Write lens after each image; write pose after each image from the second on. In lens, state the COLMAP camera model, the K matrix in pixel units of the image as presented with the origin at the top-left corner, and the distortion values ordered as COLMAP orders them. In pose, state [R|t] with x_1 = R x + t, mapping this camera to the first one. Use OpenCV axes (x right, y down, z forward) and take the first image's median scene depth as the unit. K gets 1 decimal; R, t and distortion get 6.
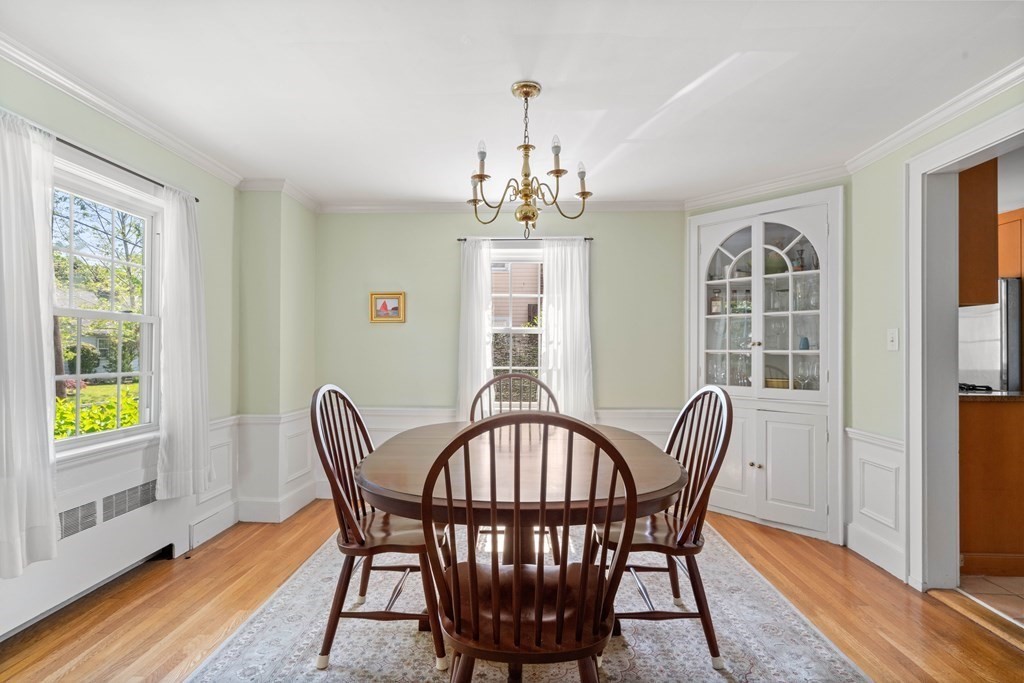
lens RADIAL K [[493.3, 0, 512.8], [0, 493.3, 345.4], [0, 0, 1]] dist [0.005144, 0.000568]
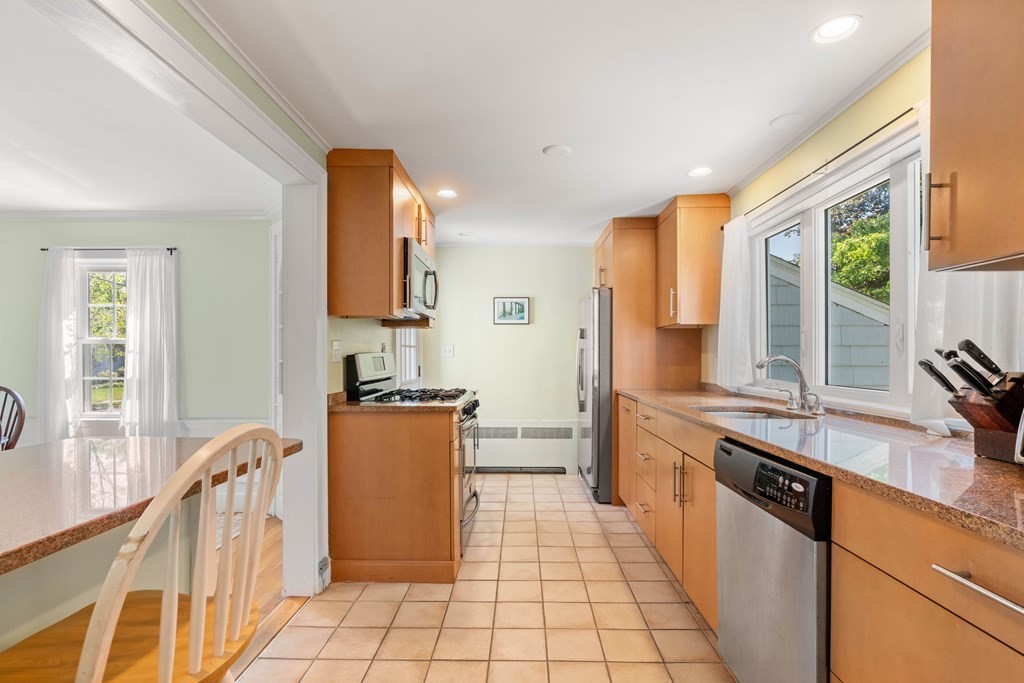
lens RADIAL K [[493.3, 0, 521.8], [0, 493.3, 353.9], [0, 0, 1]] dist [0.005144, 0.000568]
pose [[0.999845, -0.004845, 0.016934, 1.000263], [0.004799, 0.999985, 0.002734, -0.003605], [-0.016947, -0.002652, 0.999853, -0.008366]]
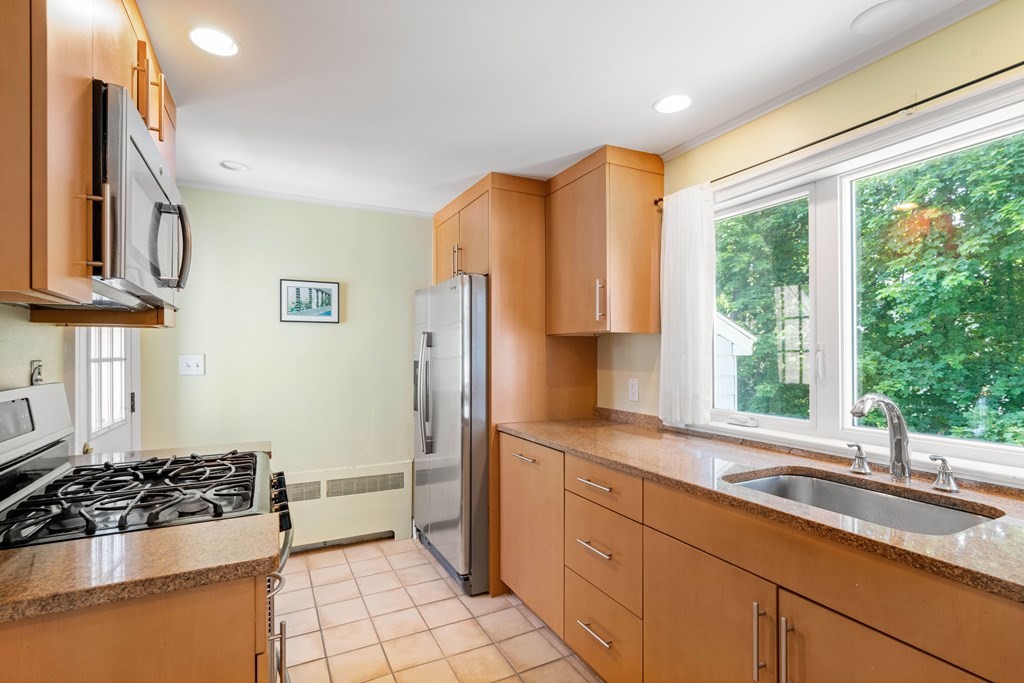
lens RADIAL K [[472.2, 0, 505.3], [0, 472.2, 350.2], [0, 0, 1]] dist [-0.009698, 0.004546]
pose [[0.880694, -0.002153, 0.473680, 0.893214], [0.000869, 0.999995, 0.002930, -0.037907], [-0.473684, -0.002169, 0.880692, 0.495526]]
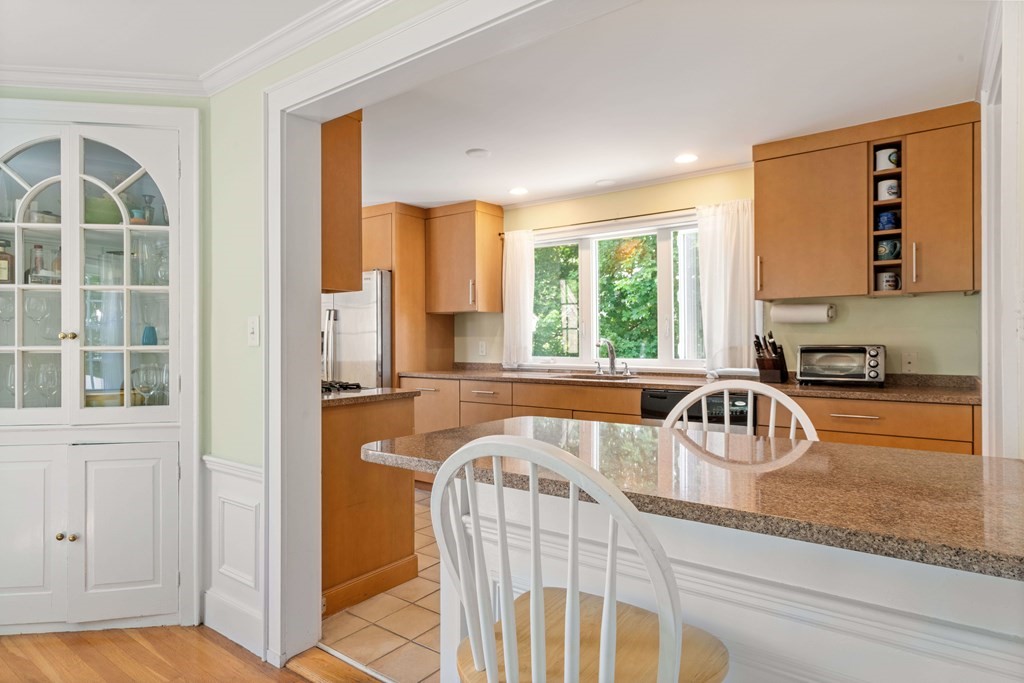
lens RADIAL K [[578.1, 0, 490.1], [0, 578.1, 336.9], [0, 0, 1]] dist [0.007408, 0.002121]
pose [[0.586983, -0.002221, 0.809596, 0.234903], [-0.001235, 0.999993, 0.003638, -0.005403], [-0.809598, -0.003135, 0.586976, 0.177899]]
